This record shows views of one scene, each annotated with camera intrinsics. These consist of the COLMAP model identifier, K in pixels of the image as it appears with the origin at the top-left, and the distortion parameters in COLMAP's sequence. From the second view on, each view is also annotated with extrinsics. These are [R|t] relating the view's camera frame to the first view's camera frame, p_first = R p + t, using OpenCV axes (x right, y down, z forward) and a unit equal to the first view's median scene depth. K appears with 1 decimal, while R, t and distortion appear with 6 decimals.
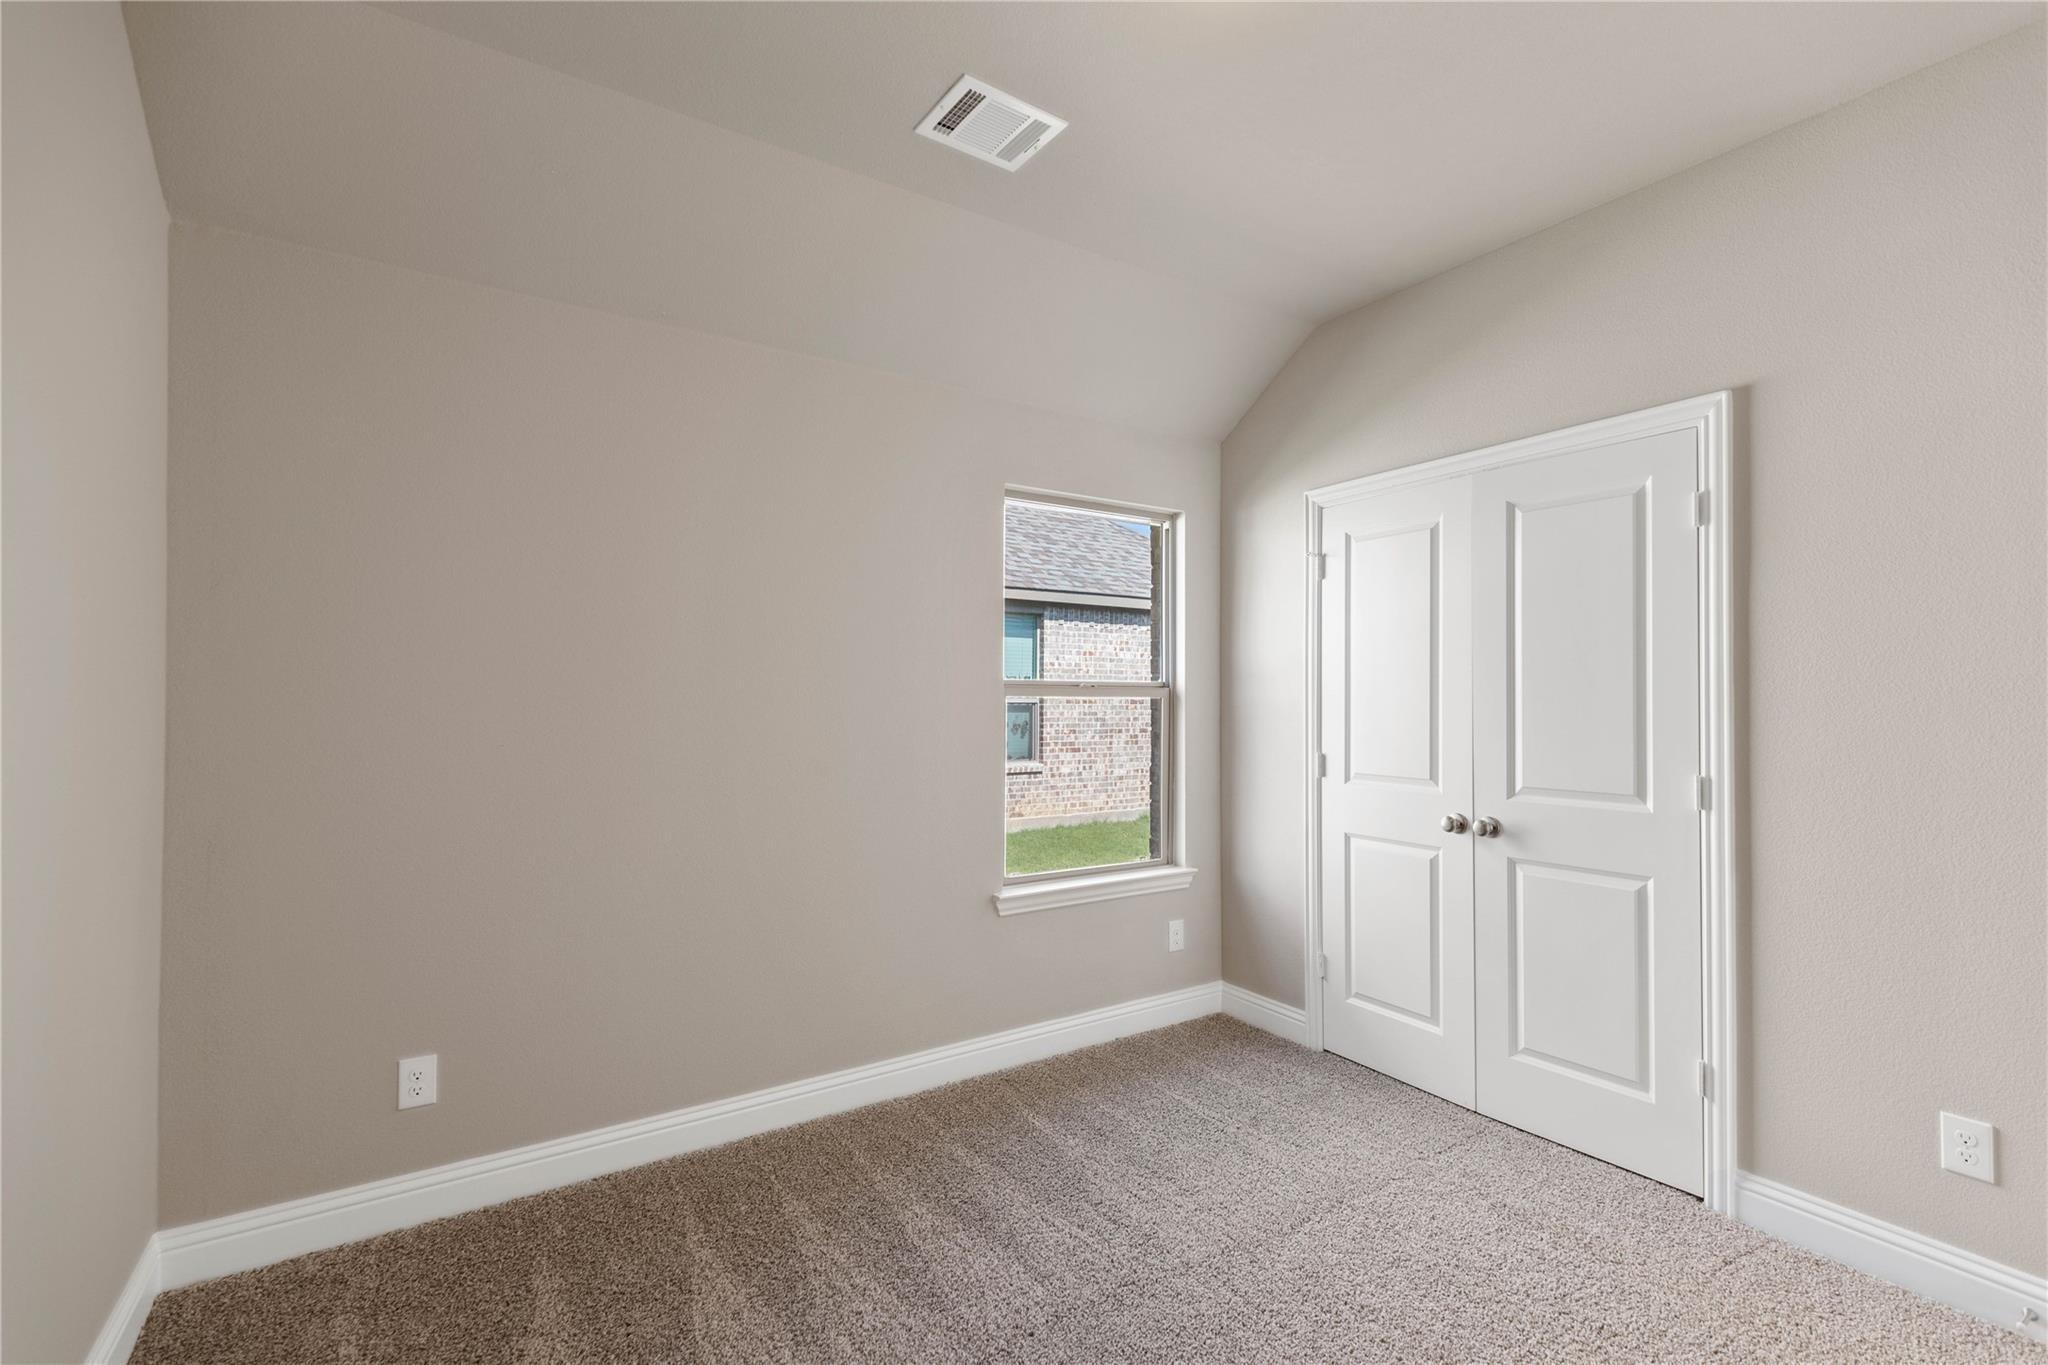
lens RADIAL K [[908.6, 0, 1034.7], [0, 908.6, 691.3], [0, 0, 1]] dist [0.002038, -0.000021]
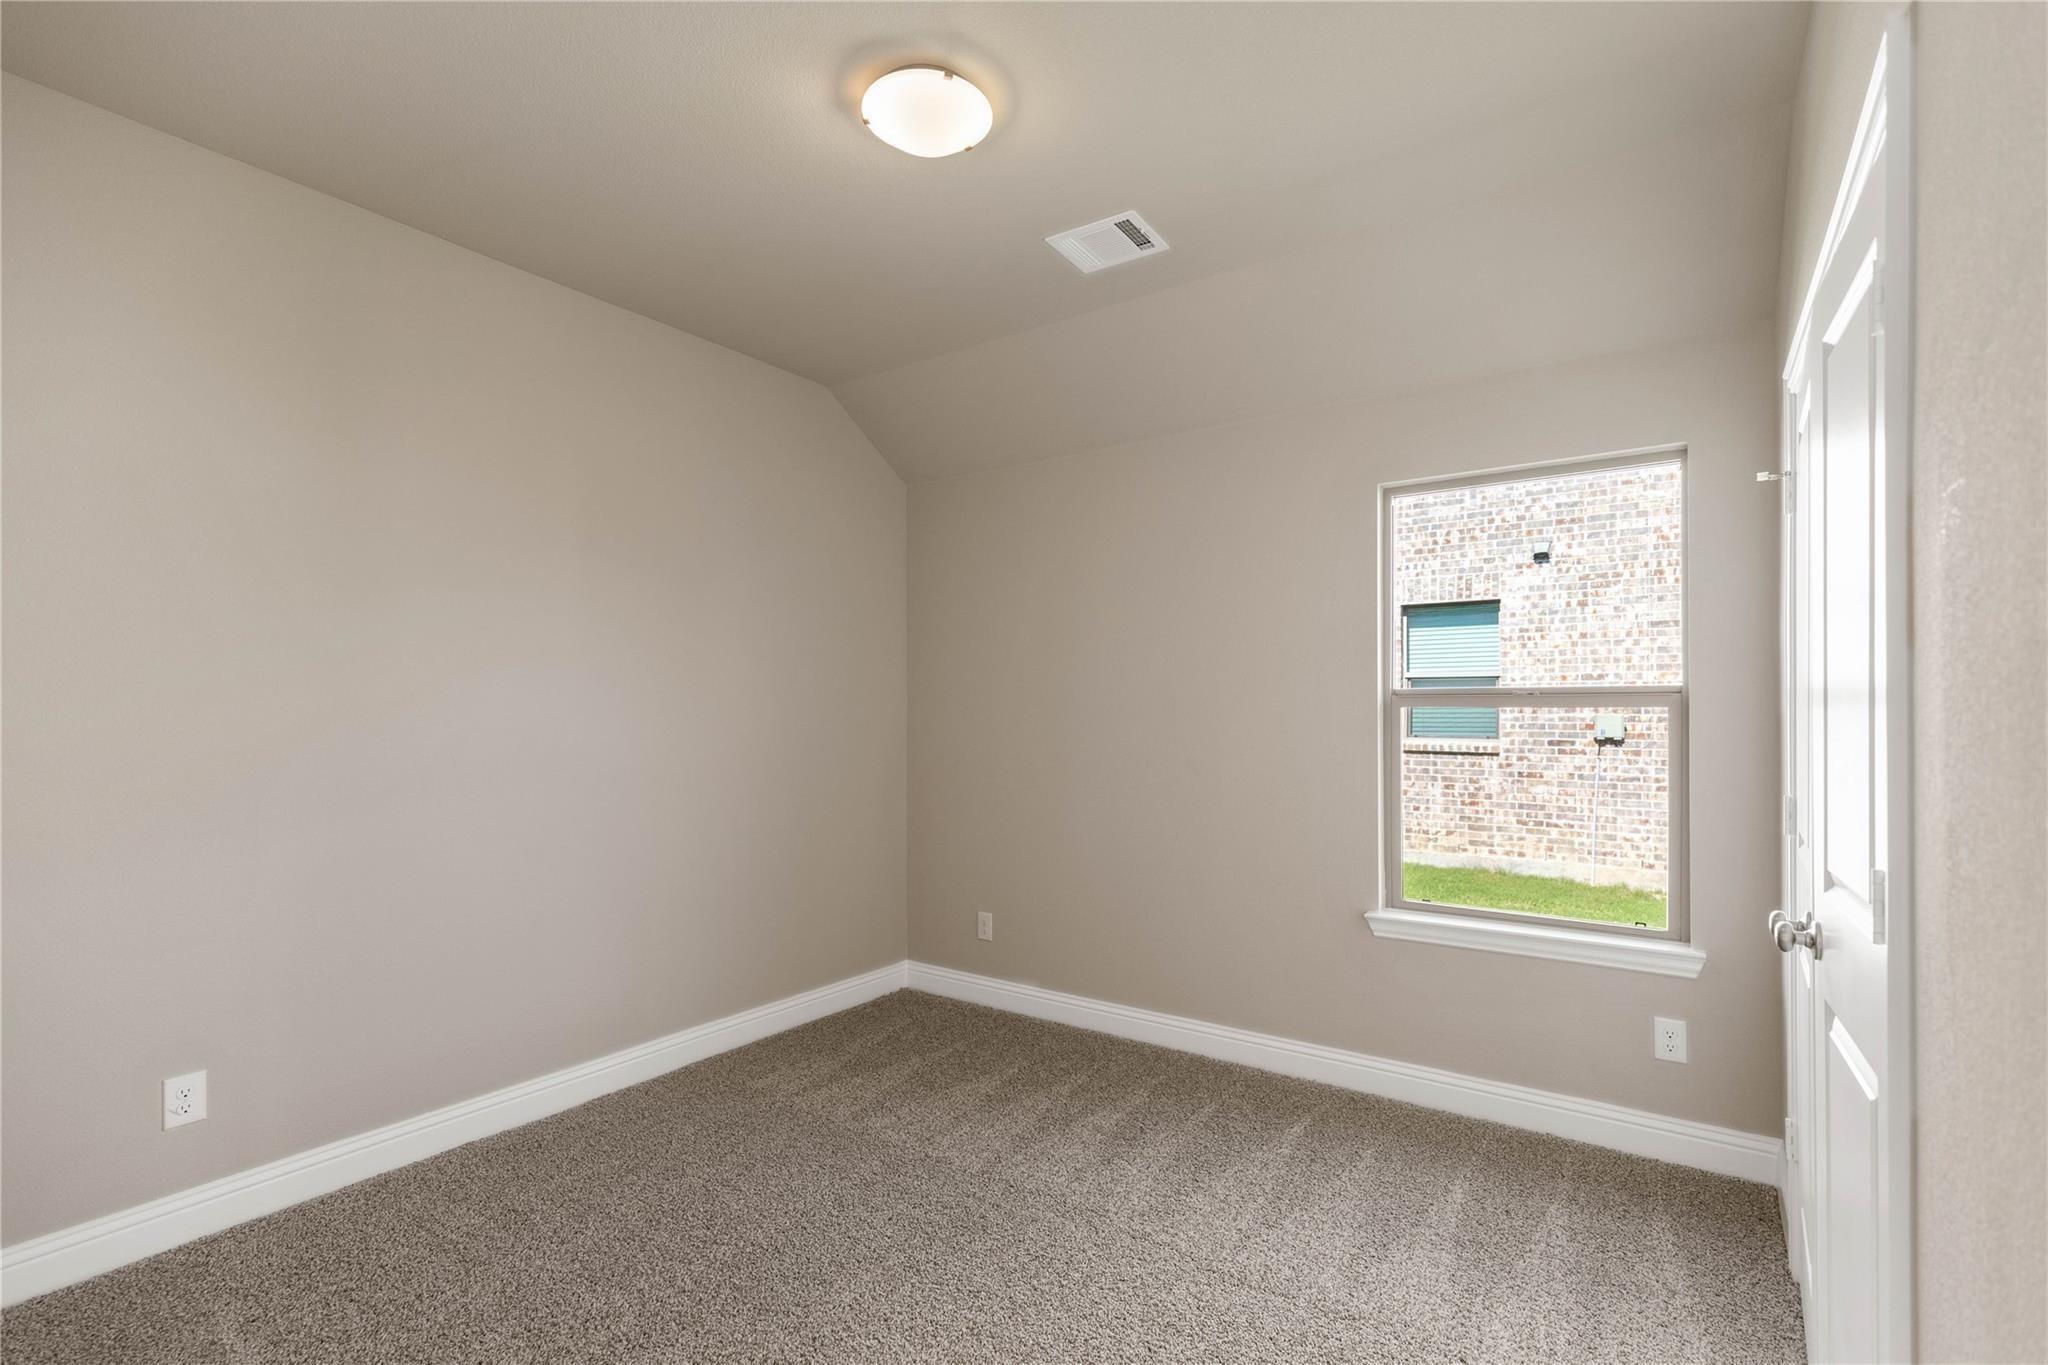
lens RADIAL K [[908.6, 0, 1034.7], [0, 908.6, 691.3], [0, 0, 1]] dist [0.002038, -0.000021]
pose [[0.368252, -0.020098, -0.929509, 0.753310], [0.018021, 0.999733, -0.014477, -0.005814], [0.929551, -0.011419, 0.368516, 0.316598]]
